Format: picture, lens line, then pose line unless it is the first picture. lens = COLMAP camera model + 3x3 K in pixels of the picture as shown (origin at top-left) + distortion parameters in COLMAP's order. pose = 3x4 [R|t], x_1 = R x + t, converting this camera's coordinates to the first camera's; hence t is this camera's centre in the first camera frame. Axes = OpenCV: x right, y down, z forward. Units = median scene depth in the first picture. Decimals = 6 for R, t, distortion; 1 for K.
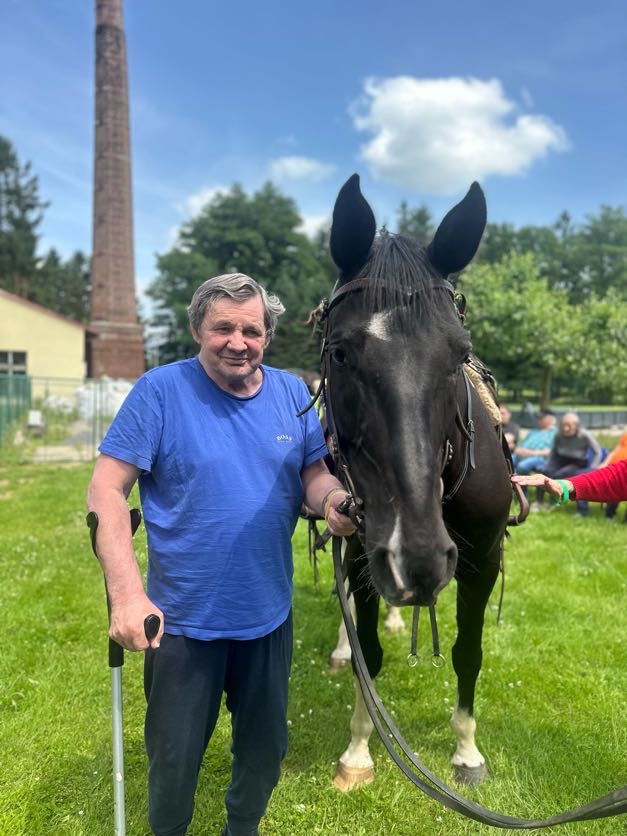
lens RADIAL K [[601.7, 0, 319.7], [0, 601.7, 417.3], [0, 0, 1]] dist [-0.006590, 0.001646]
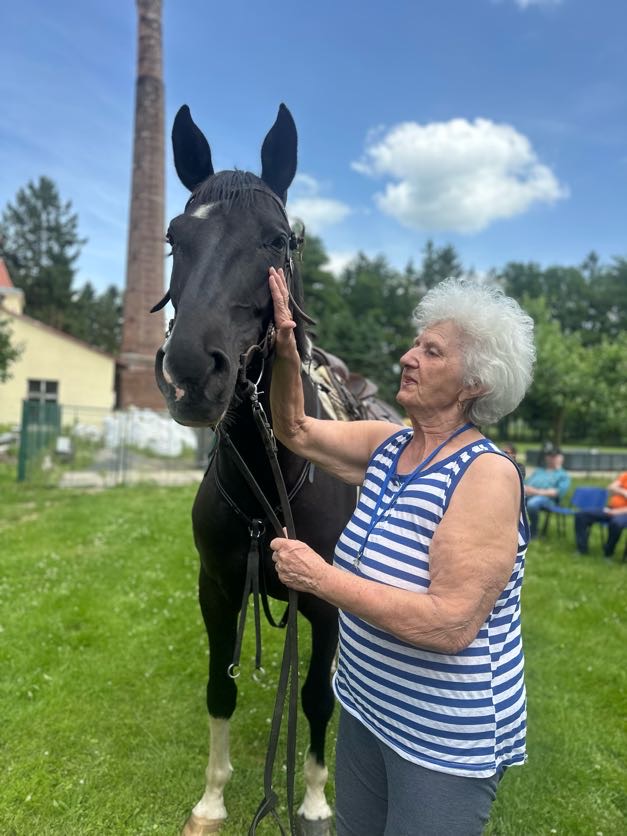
lens RADIAL K [[601.0, 0, 313.5], [0, 601.0, 418.0], [0, 0, 1]] dist [0.000291, 0.011961]
pose [[0.998435, 0.024324, -0.050359, 0.017104], [-0.027105, 0.998102, -0.055294, 0.000675], [0.048918, 0.056573, 0.997199, -0.033991]]
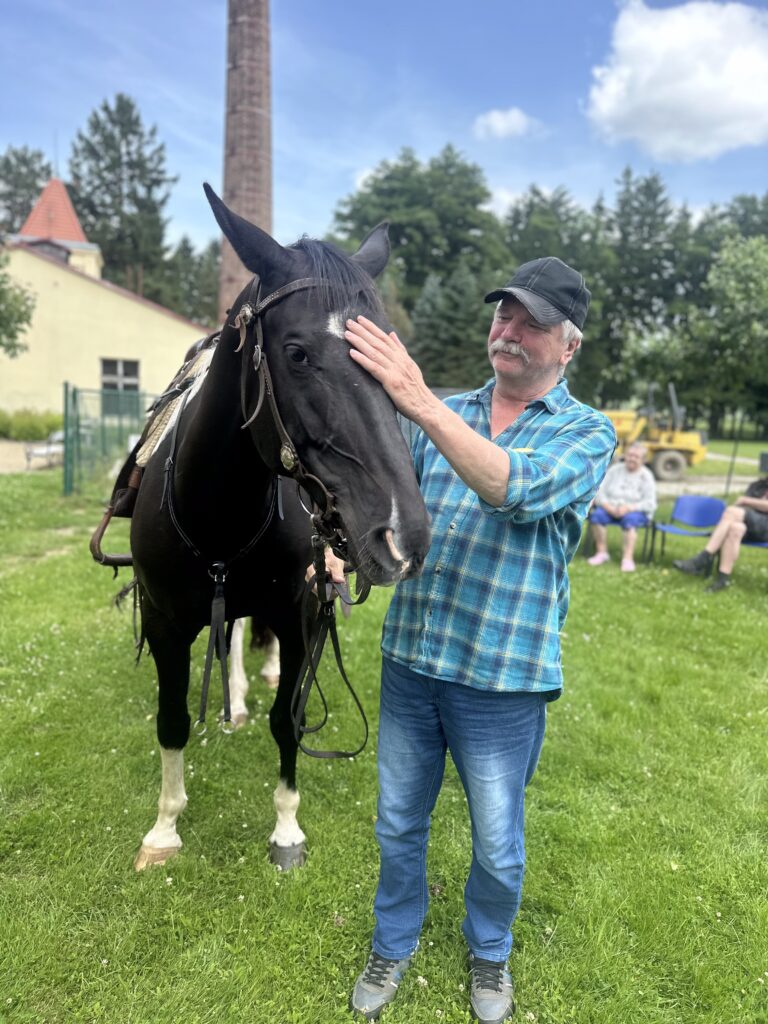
lens RADIAL K [[721.1, 0, 385.4], [0, 721.1, 519.6], [0, 0, 1]] dist [0.055641, -0.107771]
pose [[0.986908, 0.048264, -0.153891, 0.008910], [-0.033094, 0.994471, 0.099658, -0.008556], [0.157850, -0.093260, 0.983049, 0.122596]]
